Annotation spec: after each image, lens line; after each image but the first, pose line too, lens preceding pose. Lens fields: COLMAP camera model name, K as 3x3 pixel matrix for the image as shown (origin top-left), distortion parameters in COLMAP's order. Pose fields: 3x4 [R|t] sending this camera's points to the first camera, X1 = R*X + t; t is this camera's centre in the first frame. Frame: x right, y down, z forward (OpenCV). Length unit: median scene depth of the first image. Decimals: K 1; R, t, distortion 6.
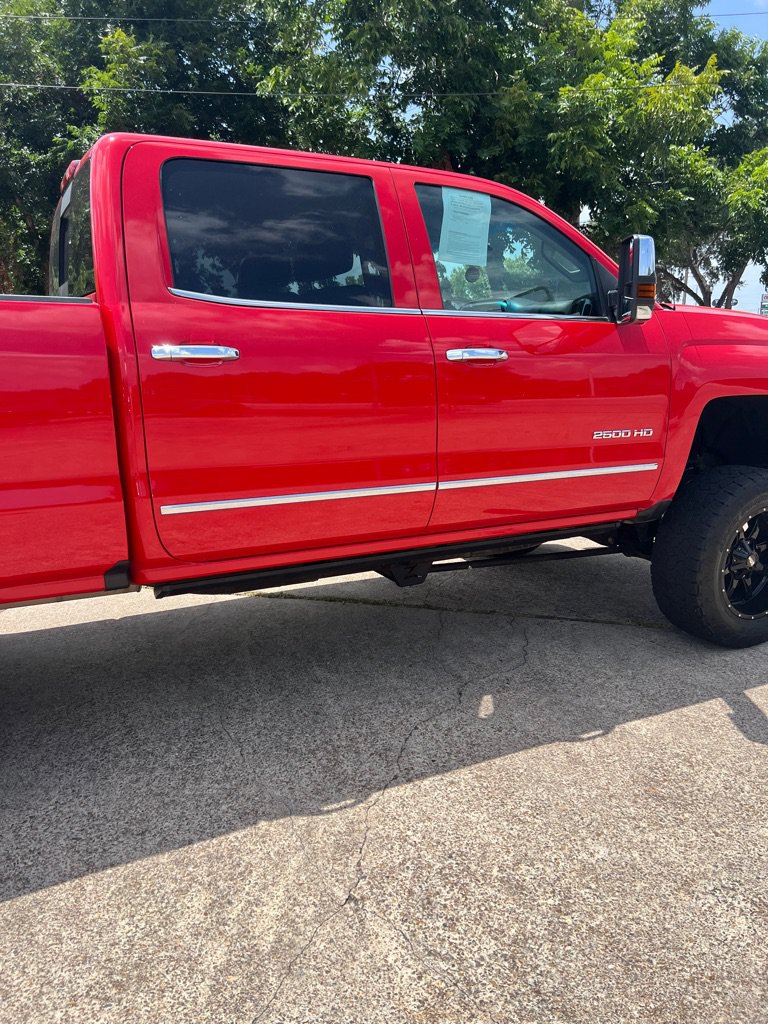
lens RADIAL K [[777.4, 0, 379.7], [0, 777.4, 517.1], [0, 0, 1]] dist [0.001828, -0.003112]
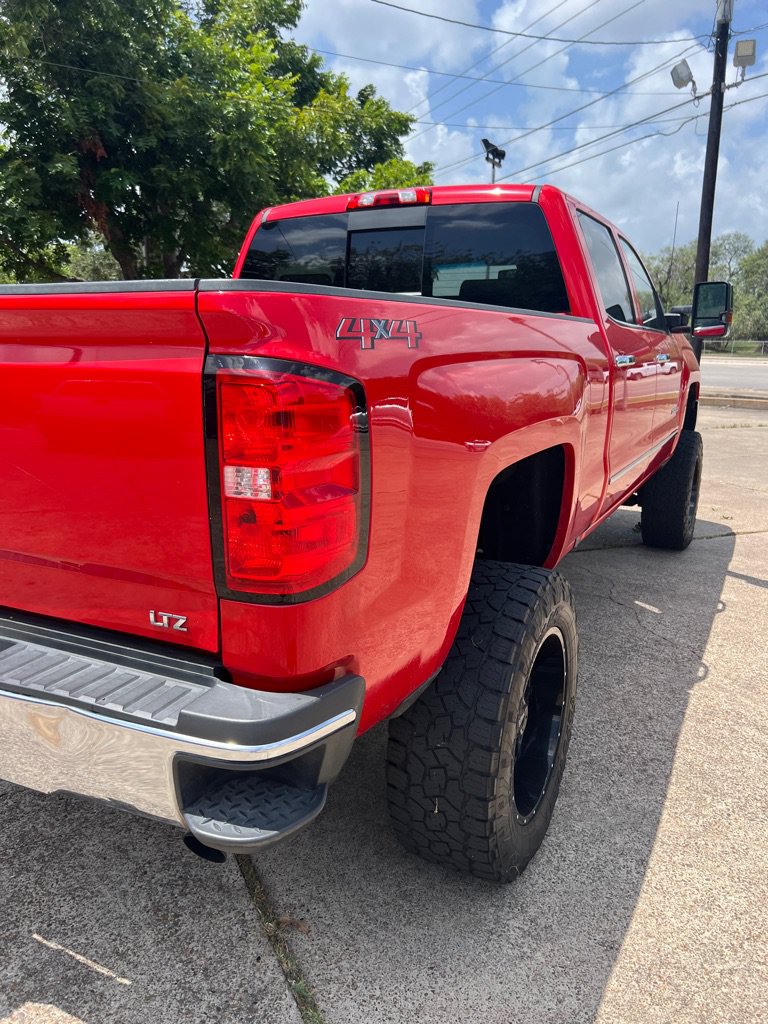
lens RADIAL K [[777.4, 0, 385.0], [0, 777.4, 513.0], [0, 0, 1]] dist [0.001828, -0.003112]
pose [[0.822404, -0.126169, 0.554737, -0.829069], [0.119688, 0.991646, 0.048100, -0.041527], [-0.556171, 0.026837, 0.830634, 0.071047]]
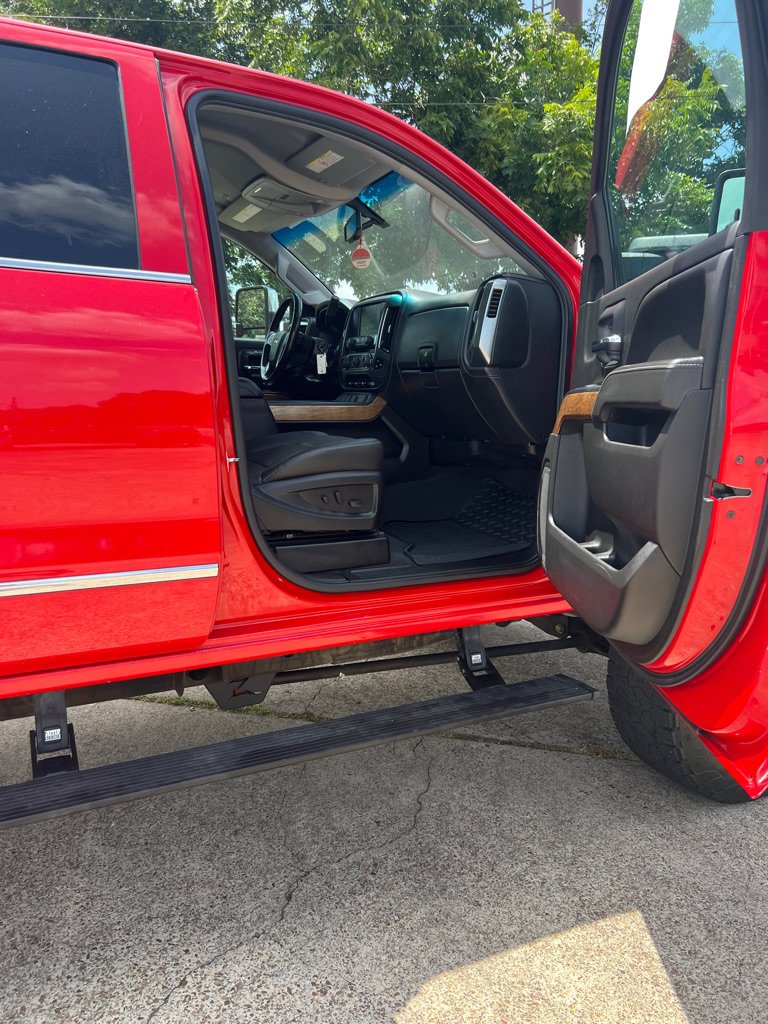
lens RADIAL K [[777.4, 0, 388.8], [0, 777.4, 505.1], [0, 0, 1]] dist [0.001828, -0.003112]
pose [[0.999942, 0.010566, -0.002123, 0.151090], [-0.010679, 0.997947, -0.063151, -0.039411], [0.001451, 0.063170, 0.998002, 0.298895]]
